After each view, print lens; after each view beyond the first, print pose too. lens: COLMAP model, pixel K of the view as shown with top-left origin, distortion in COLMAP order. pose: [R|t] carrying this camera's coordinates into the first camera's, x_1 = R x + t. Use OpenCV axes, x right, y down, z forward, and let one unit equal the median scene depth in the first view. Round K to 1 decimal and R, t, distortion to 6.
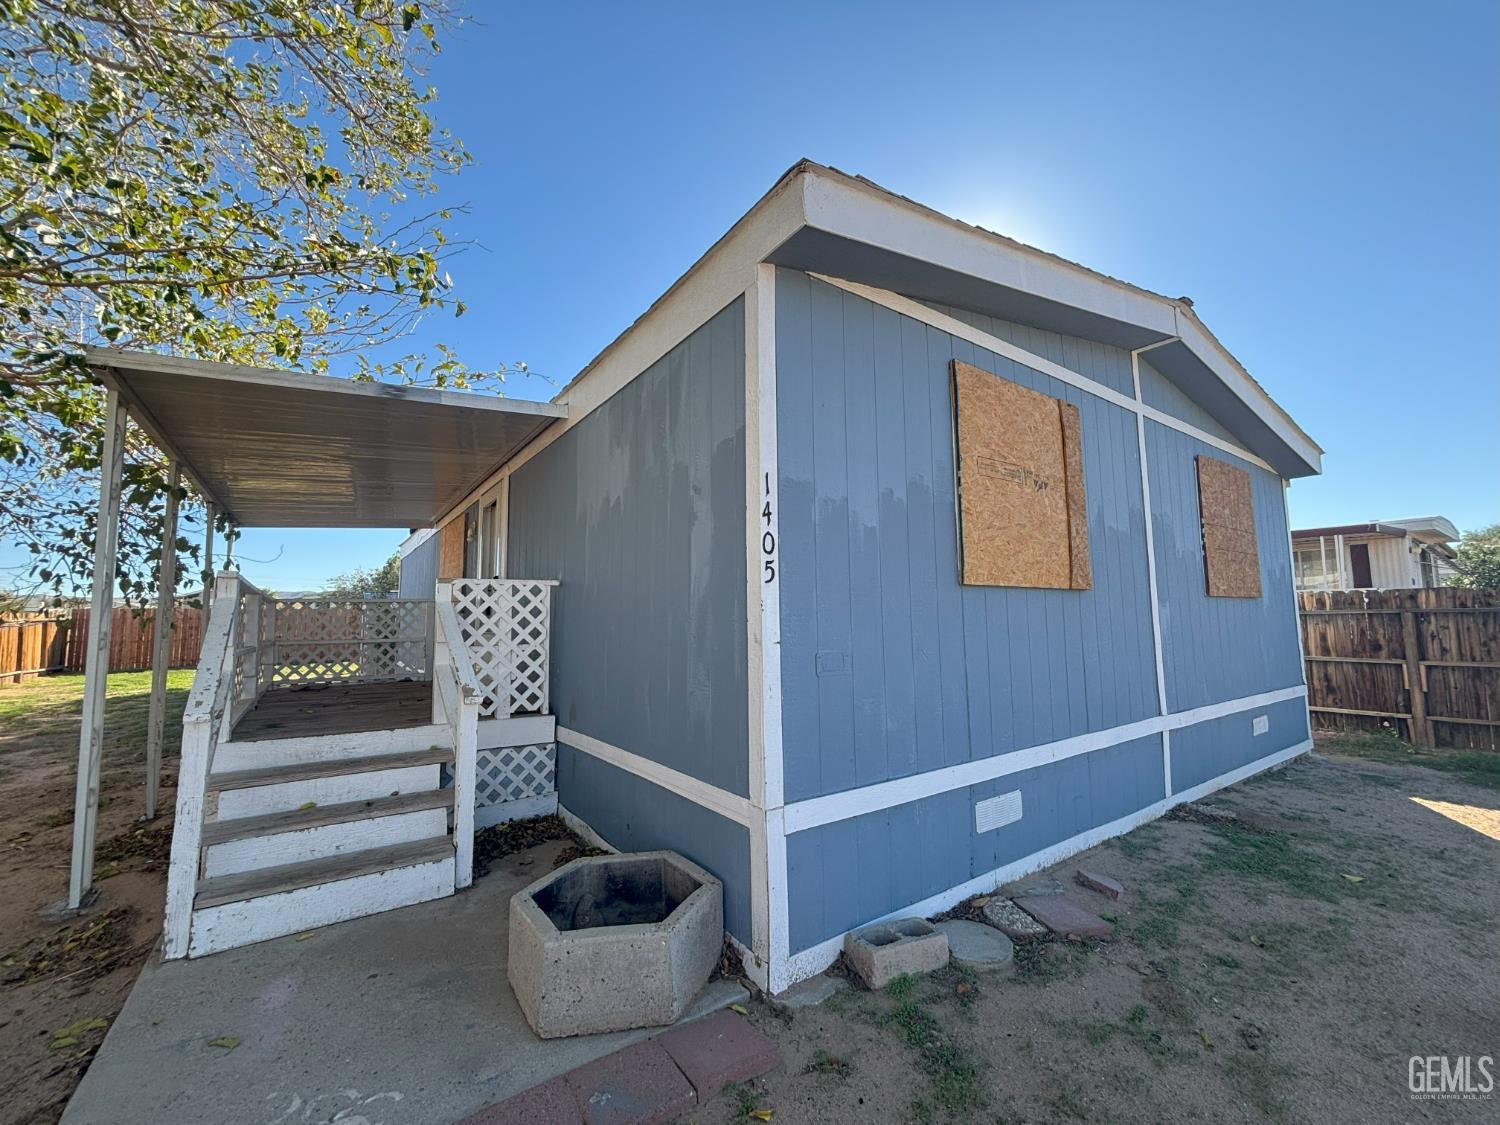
lens RADIAL K [[596.4, 0, 750.0], [0, 596.4, 562.5], [0, 0, 1]] dist [-0.000337, 0.000109]
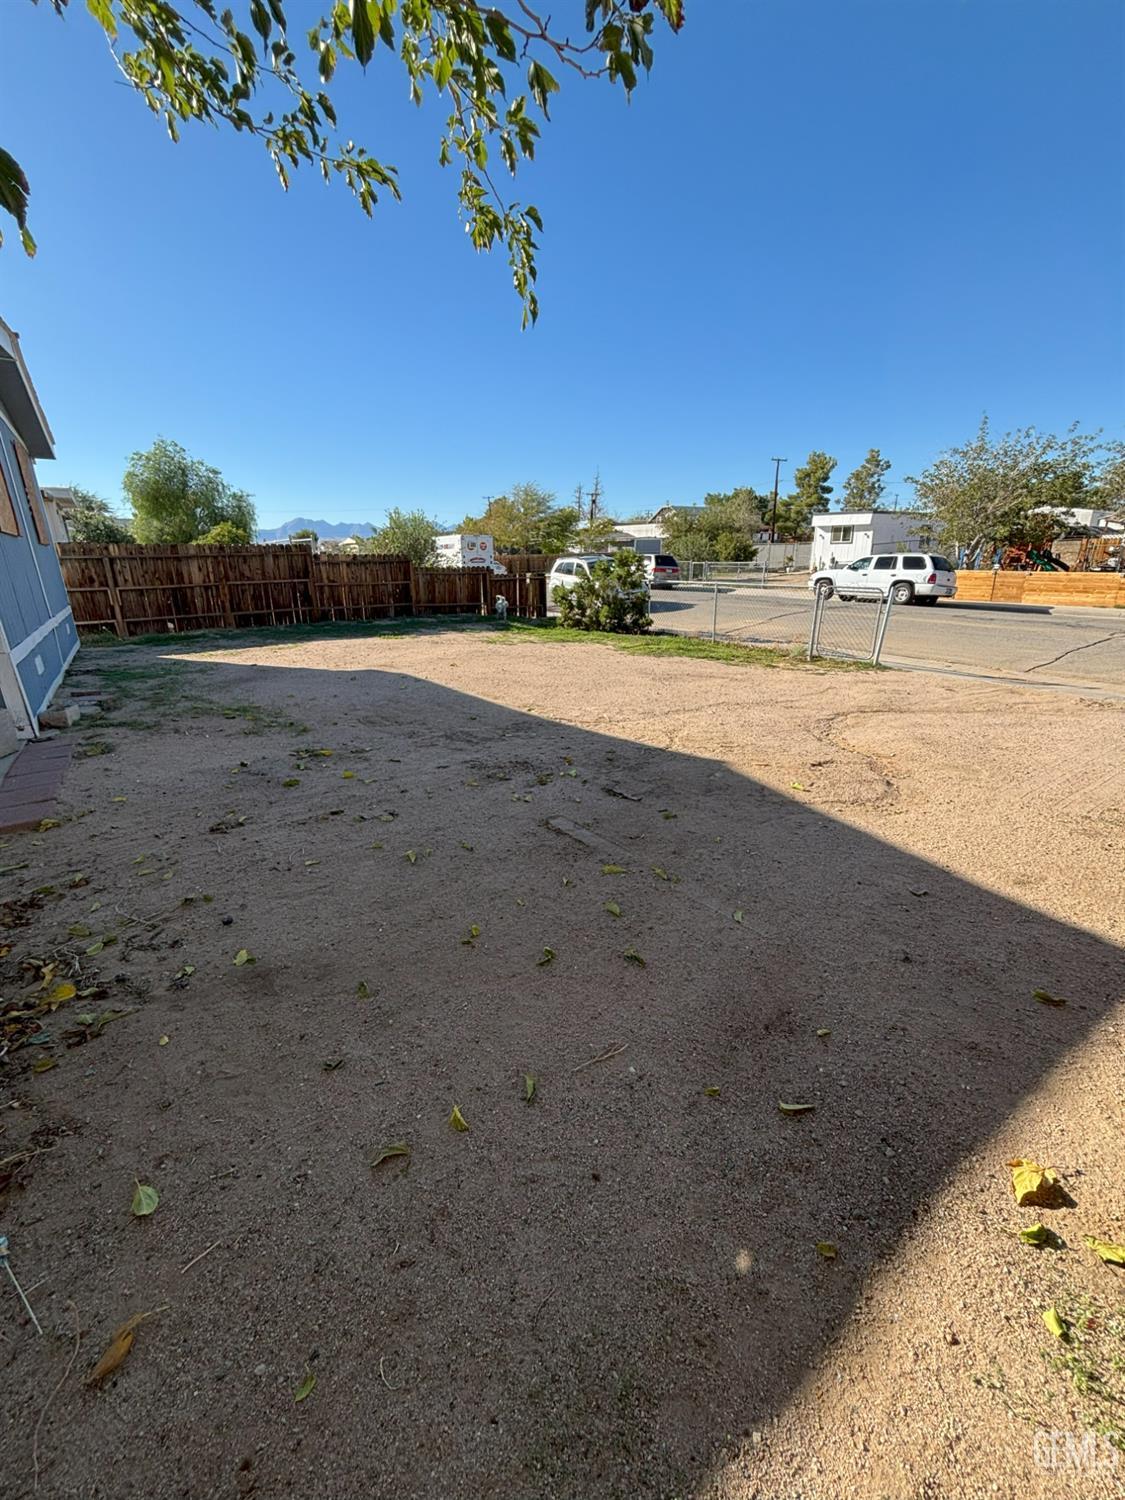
lens RADIAL K [[596.4, 0, 562.5], [0, 596.4, 750.0], [0, 0, 1]] dist [-0.000337, 0.000109]
pose [[-0.010289, -0.295905, 0.955162, -0.680805], [-0.084546, 0.952049, 0.294030, -0.002548], [-0.996366, -0.077730, -0.034813, -0.263577]]
